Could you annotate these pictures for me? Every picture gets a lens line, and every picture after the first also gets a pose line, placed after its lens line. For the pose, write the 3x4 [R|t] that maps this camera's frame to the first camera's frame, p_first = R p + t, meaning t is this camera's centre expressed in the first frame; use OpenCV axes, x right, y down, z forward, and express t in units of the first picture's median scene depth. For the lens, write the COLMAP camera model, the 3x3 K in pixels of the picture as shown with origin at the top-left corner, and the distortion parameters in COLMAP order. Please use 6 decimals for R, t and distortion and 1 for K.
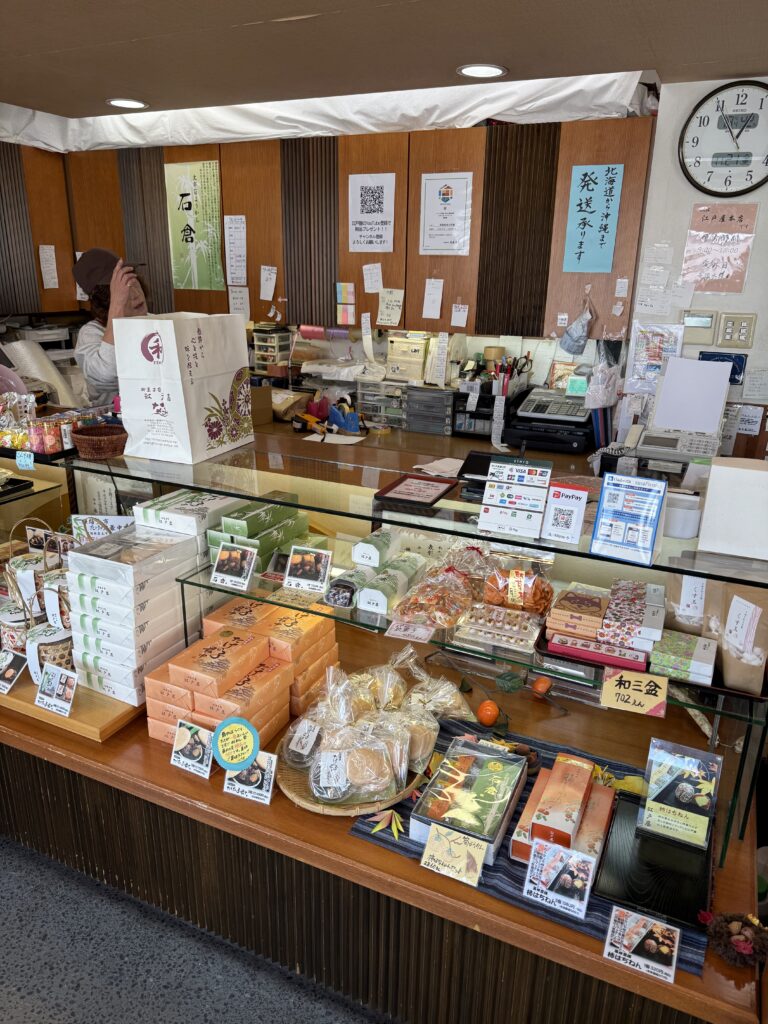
lens RADIAL K [[730.5, 0, 383.9], [0, 730.5, 512.5], [0, 0, 1]] dist [-0.000513, -0.002555]
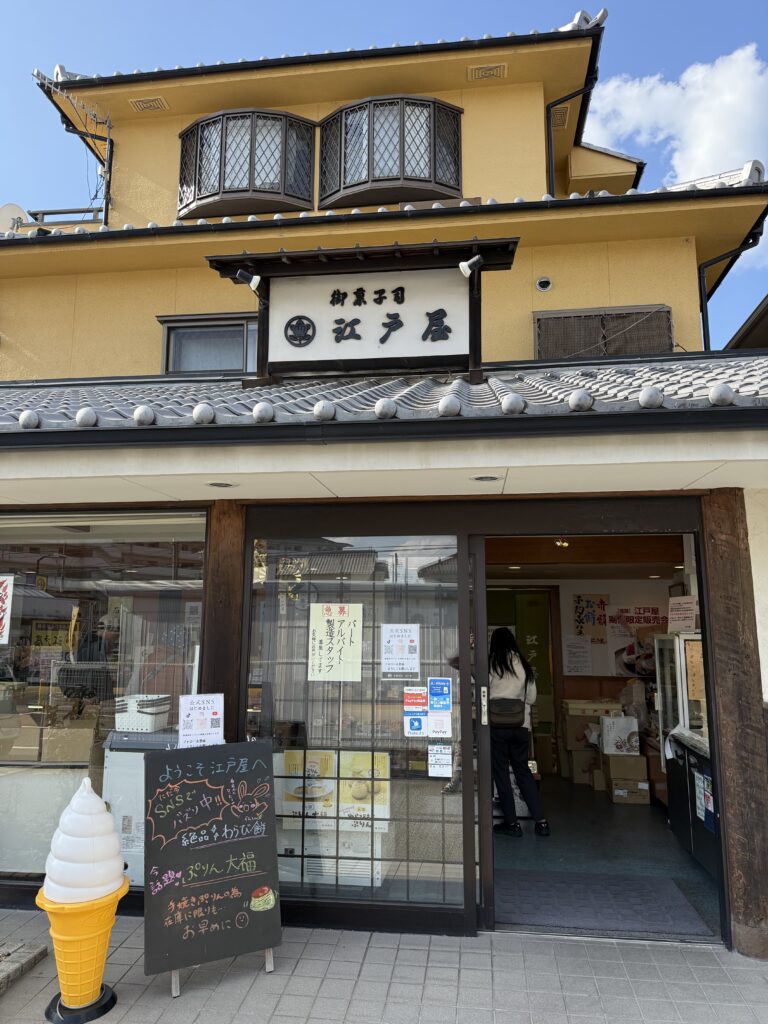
lens RADIAL K [[730.5, 0, 384.3], [0, 730.5, 511.7], [0, 0, 1]] dist [-0.000513, -0.002555]
pose [[0.949220, 0.037585, 0.312361, -0.220826], [0.113190, 0.885560, -0.450524, 0.624067], [-0.293548, 0.463003, 0.836336, -1.848889]]
